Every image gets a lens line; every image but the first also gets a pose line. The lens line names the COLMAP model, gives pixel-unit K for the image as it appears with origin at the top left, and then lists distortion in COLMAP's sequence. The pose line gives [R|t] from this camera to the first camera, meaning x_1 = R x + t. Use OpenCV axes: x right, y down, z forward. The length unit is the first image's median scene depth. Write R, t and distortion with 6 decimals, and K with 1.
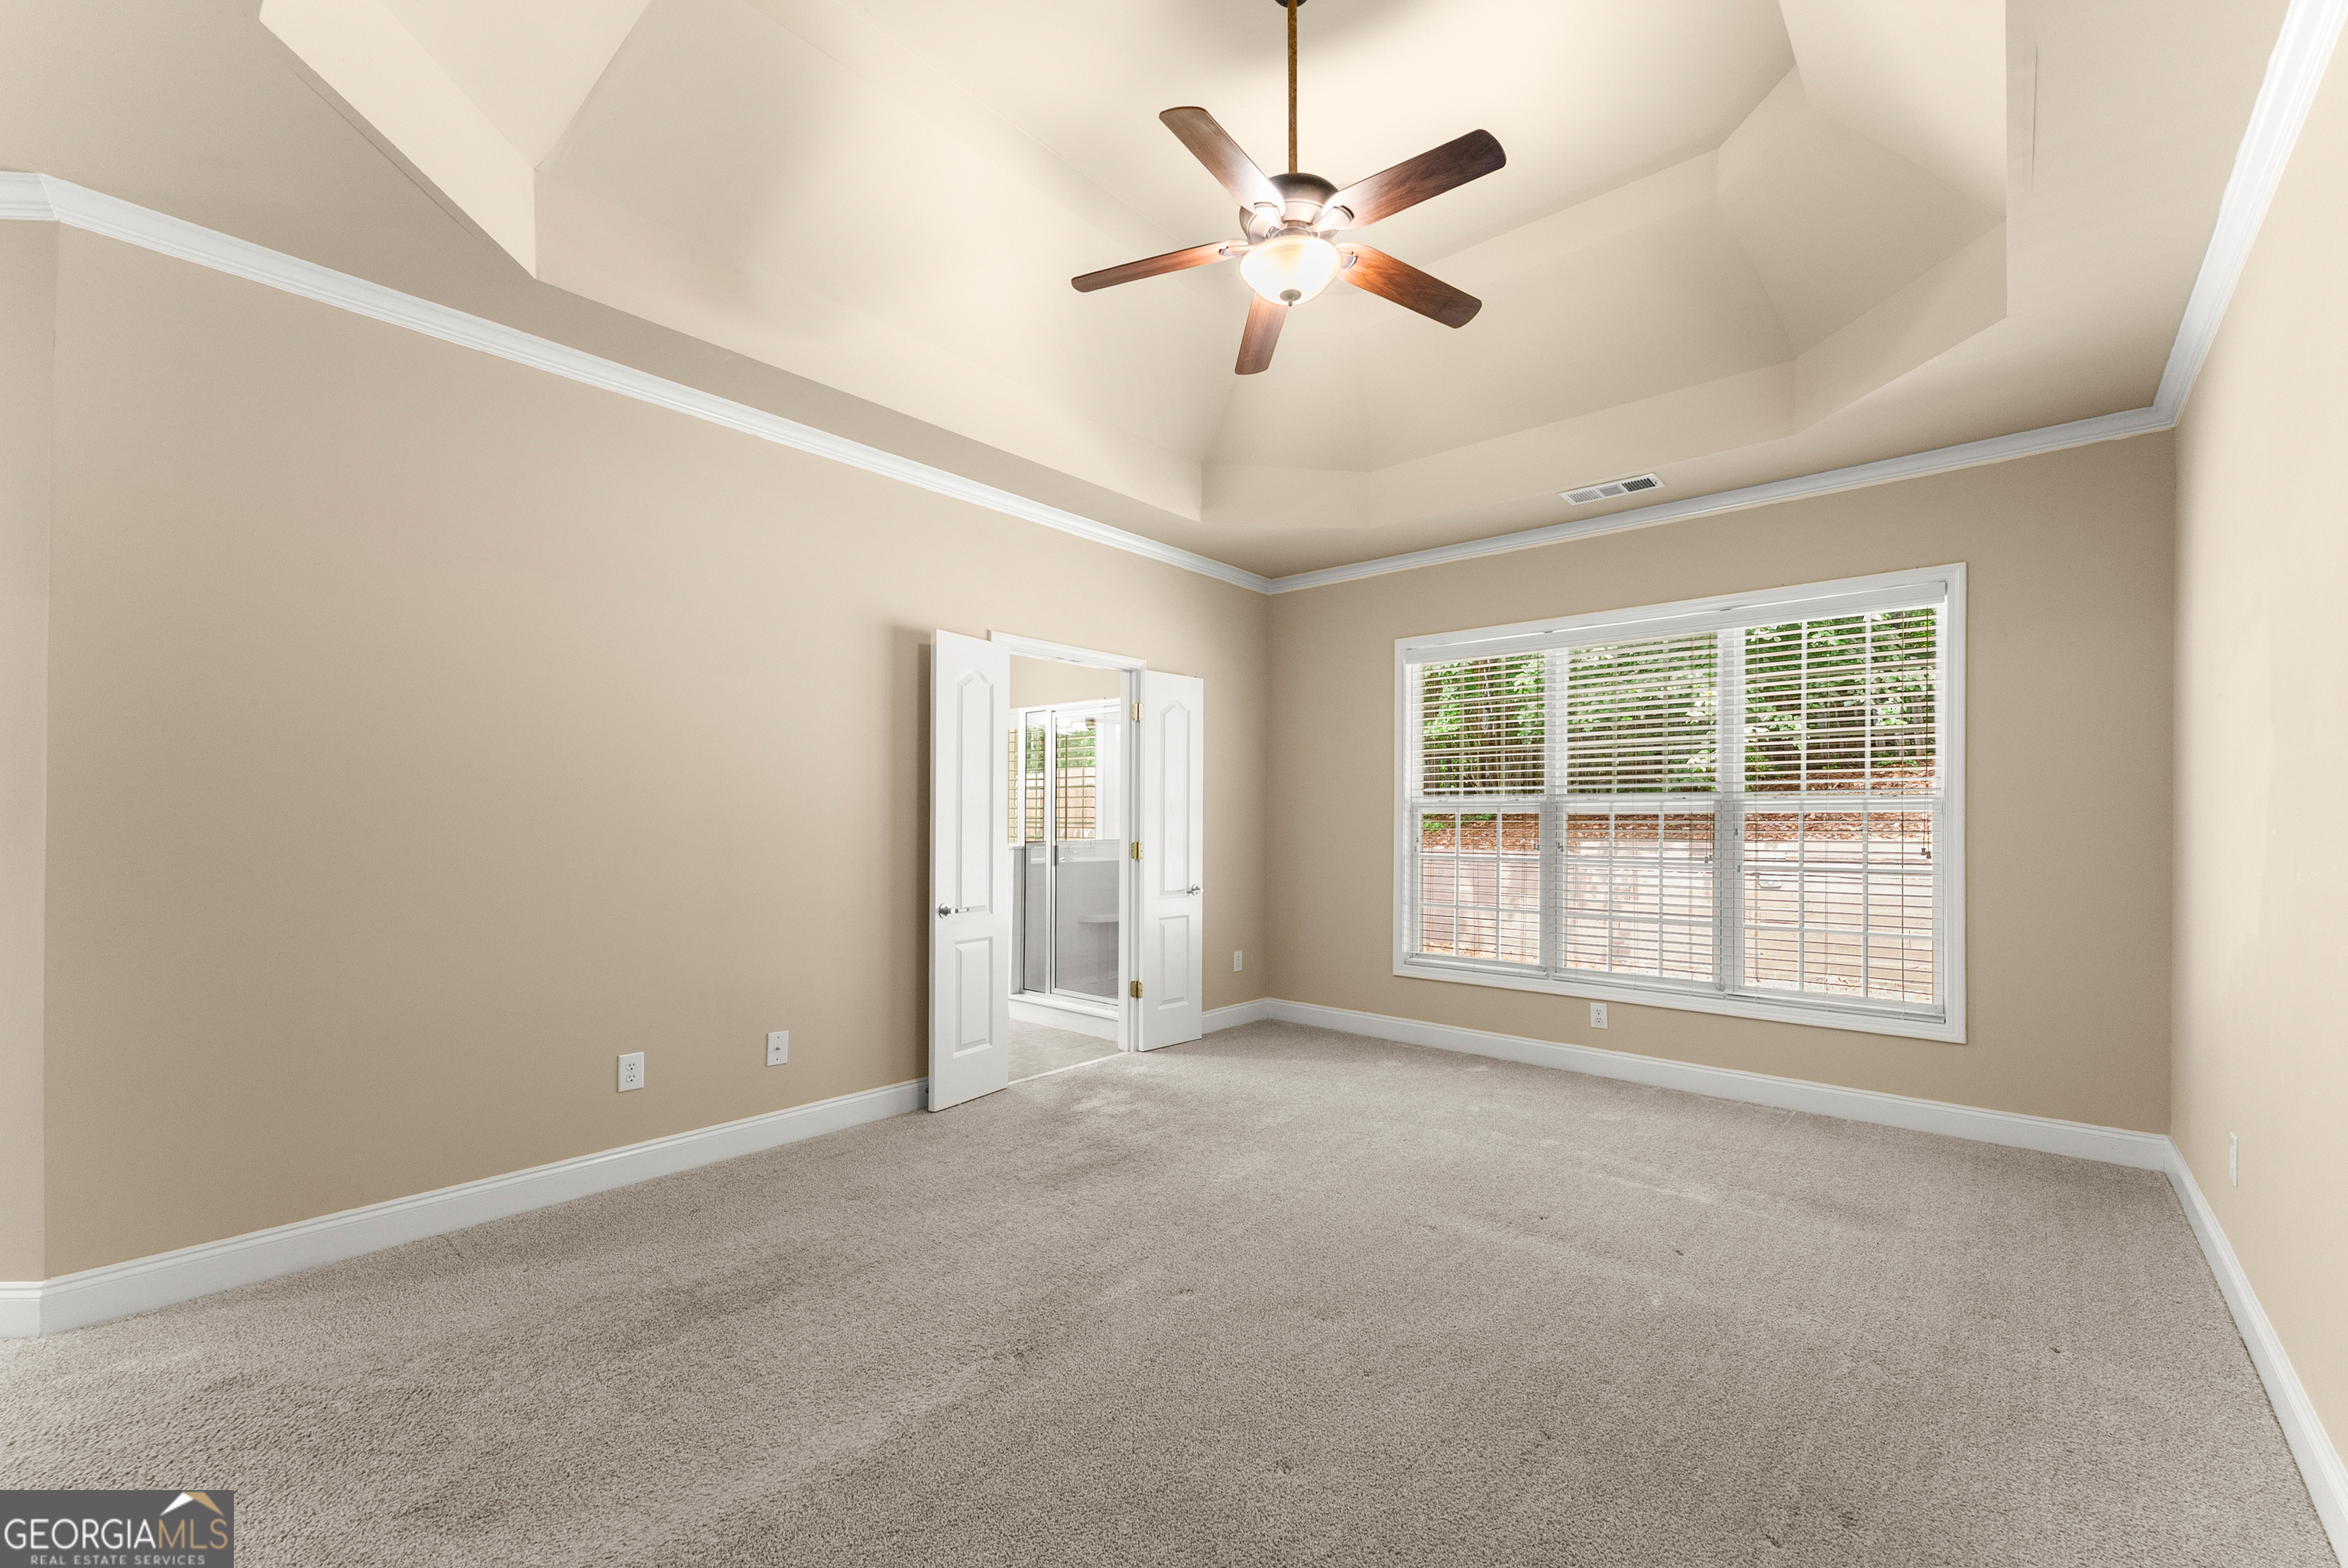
lens RADIAL K [[952.3, 0, 1176.0], [0, 952.3, 804.7], [0, 0, 1]] dist [0.000478, -0.000155]
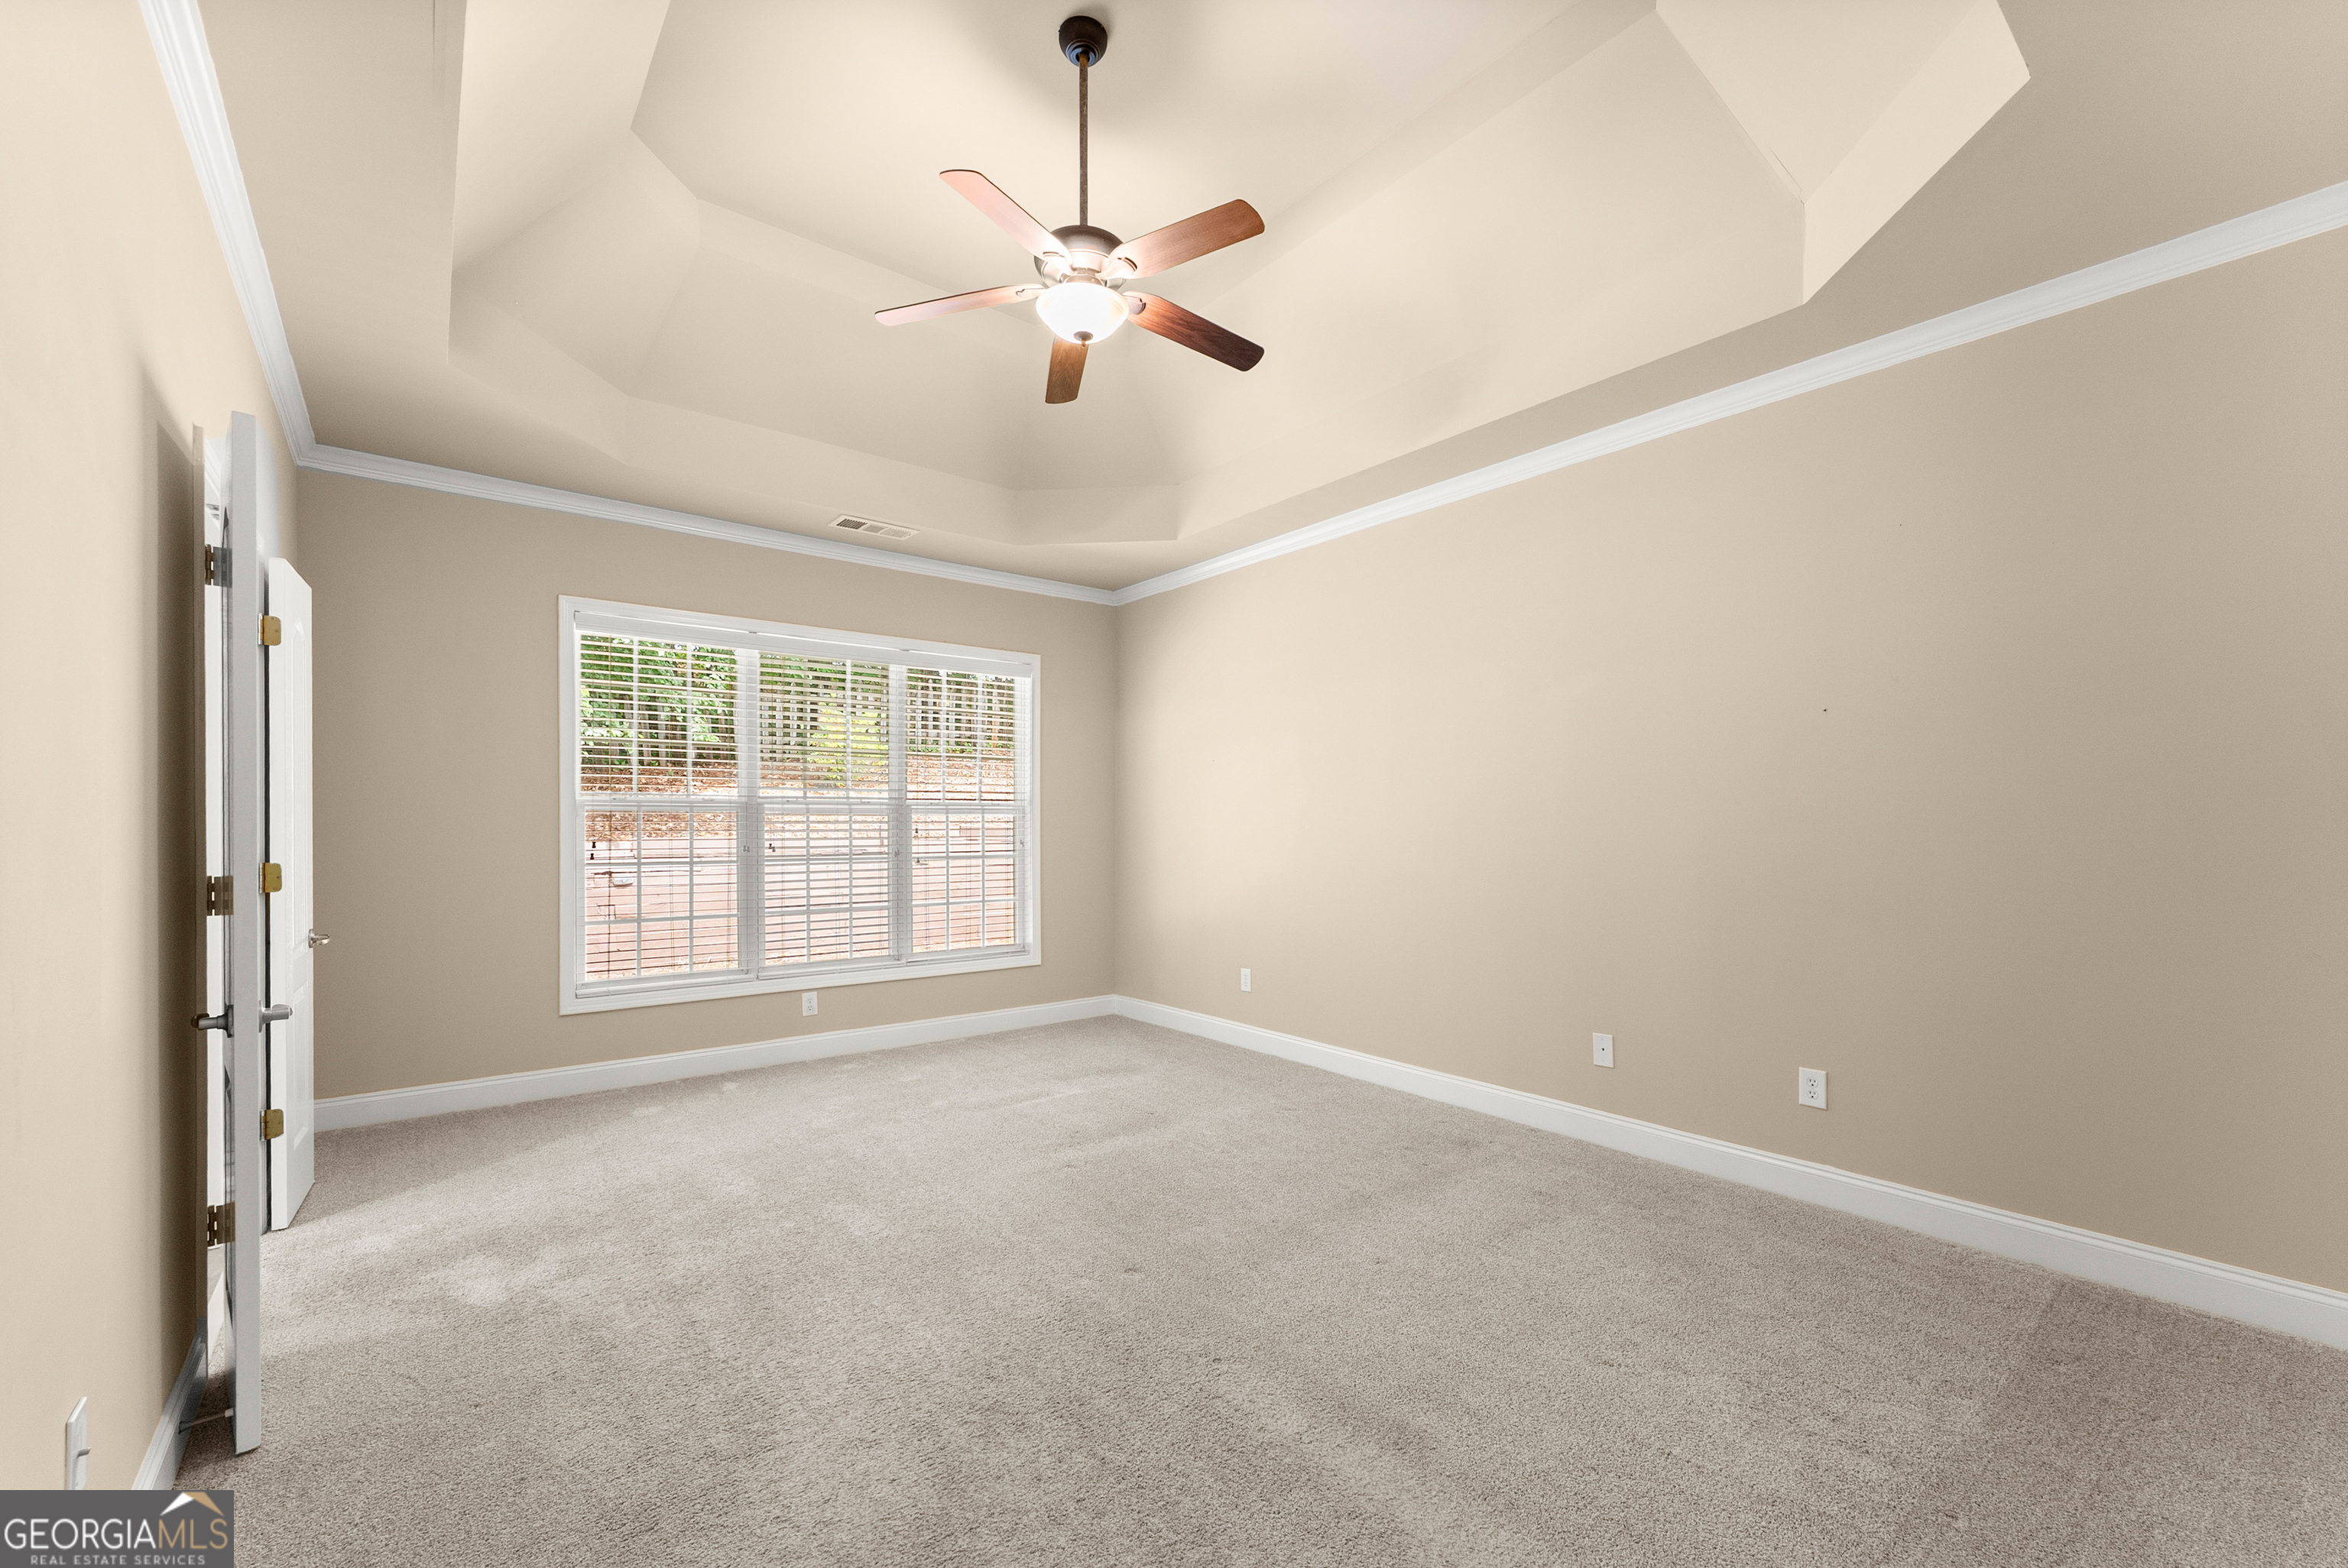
lens RADIAL K [[952.3, 0, 1172.2], [0, 952.3, 819.3], [0, 0, 1]] dist [0.000478, -0.000155]
pose [[0.189760, -0.001941, 0.981829, -0.539159], [-0.016150, 0.999857, 0.005098, 0.001463], [-0.981698, -0.016824, 0.189701, 0.403662]]
